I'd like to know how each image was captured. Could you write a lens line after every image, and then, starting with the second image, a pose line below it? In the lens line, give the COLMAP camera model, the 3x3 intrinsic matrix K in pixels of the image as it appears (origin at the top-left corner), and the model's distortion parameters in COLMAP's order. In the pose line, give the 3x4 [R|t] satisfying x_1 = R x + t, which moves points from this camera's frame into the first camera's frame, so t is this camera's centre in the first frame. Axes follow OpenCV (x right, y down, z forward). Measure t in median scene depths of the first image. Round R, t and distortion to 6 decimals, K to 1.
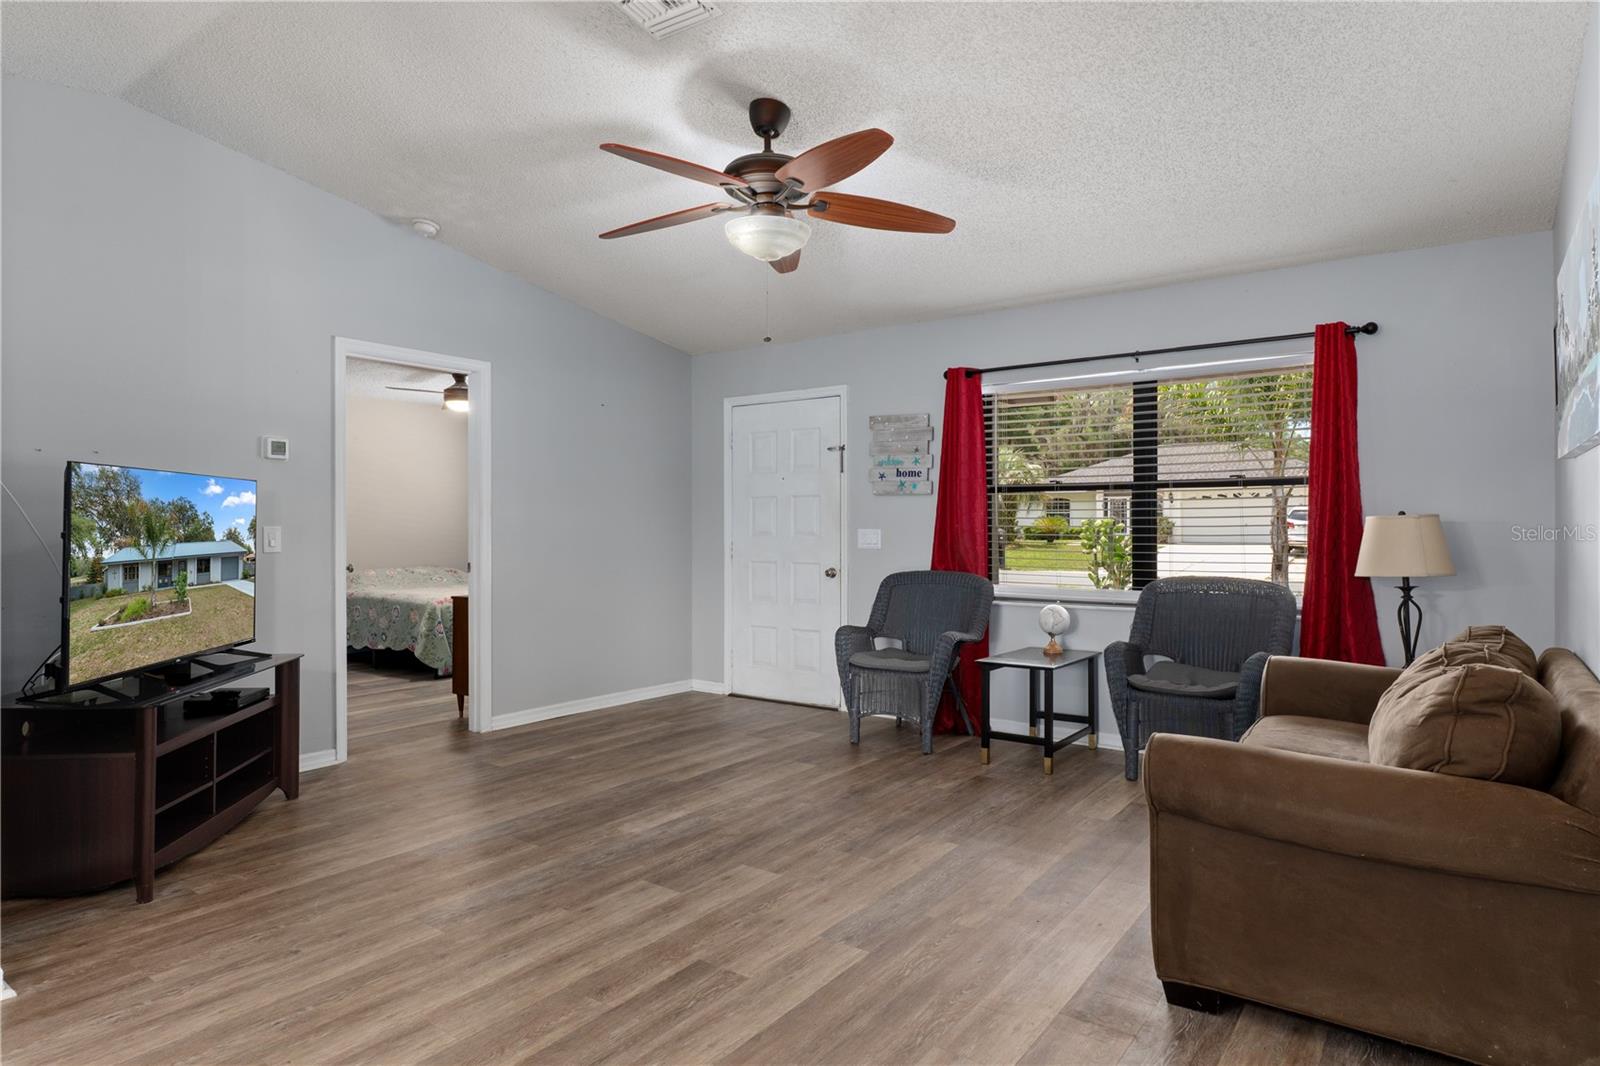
lens RADIAL K [[912.1, 0, 803.9], [0, 912.1, 525.7], [0, 0, 1]] dist [-0.001845, 0.001785]
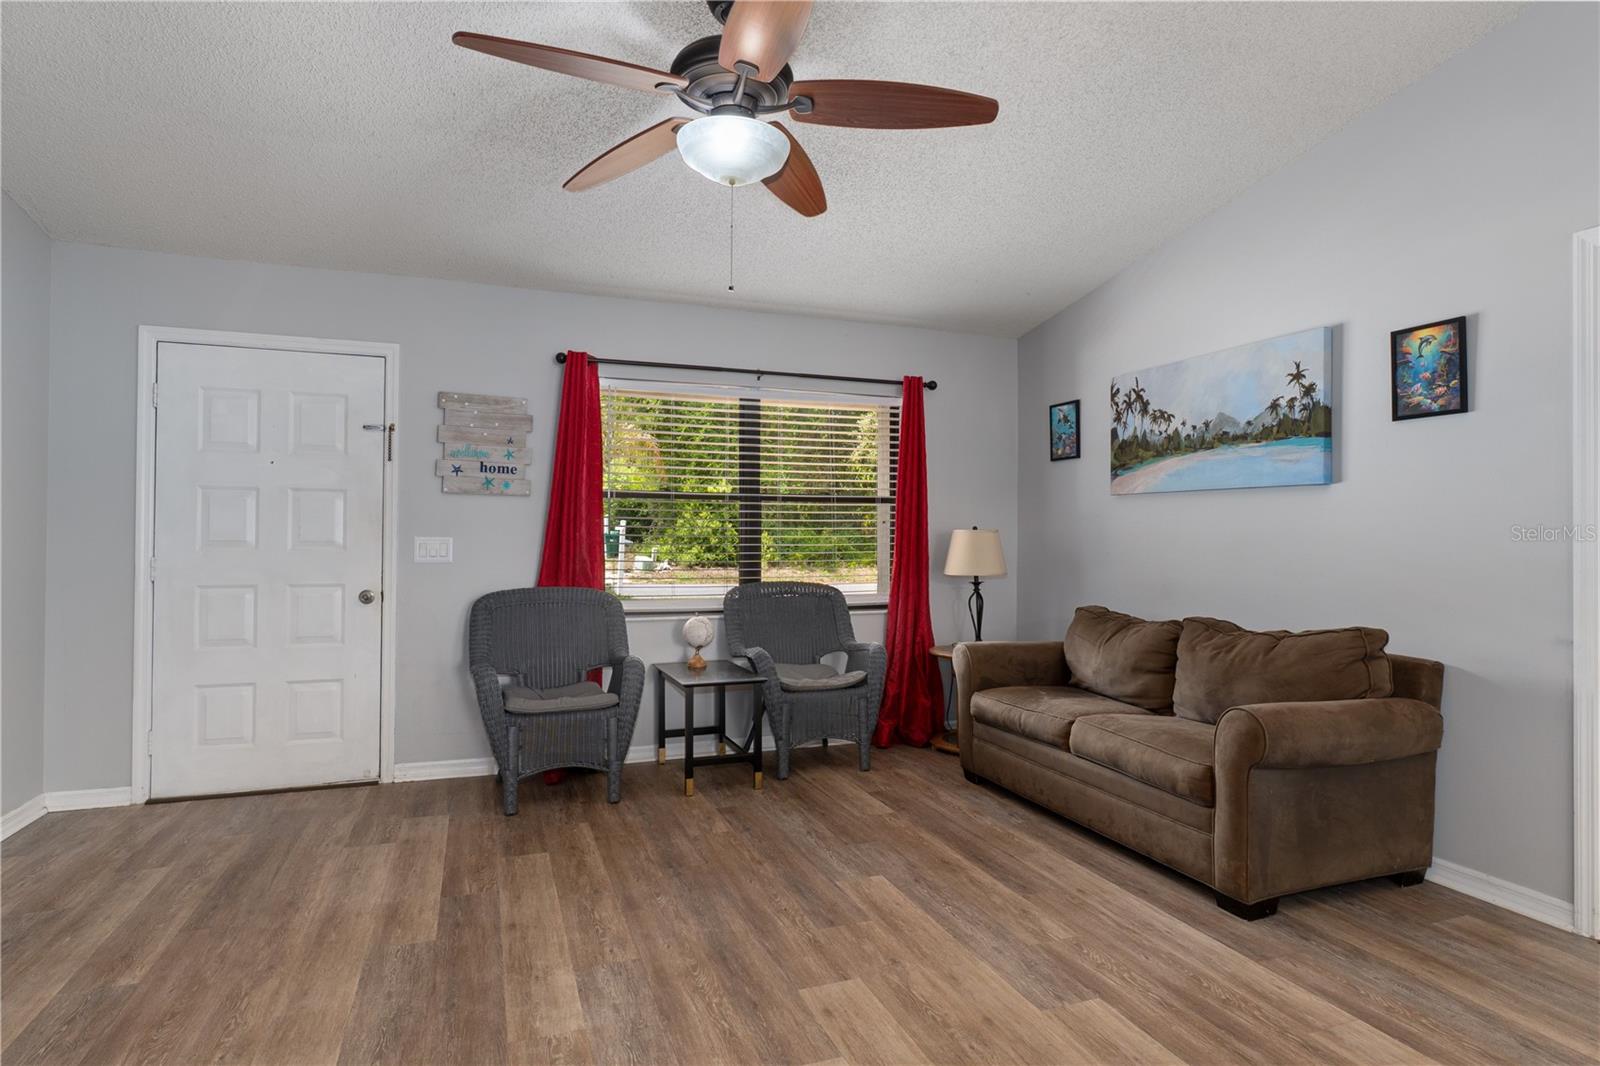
lens RADIAL K [[866.4, 0, 800.6], [0, 866.4, 526.3], [0, 0, 1]] dist [-0.006064, -0.001182]
pose [[0.553319, 0.014271, 0.832847, -0.573285], [-0.007435, 0.999898, -0.012194, 0.001741], [-0.832936, 0.000555, 0.553369, 0.528990]]
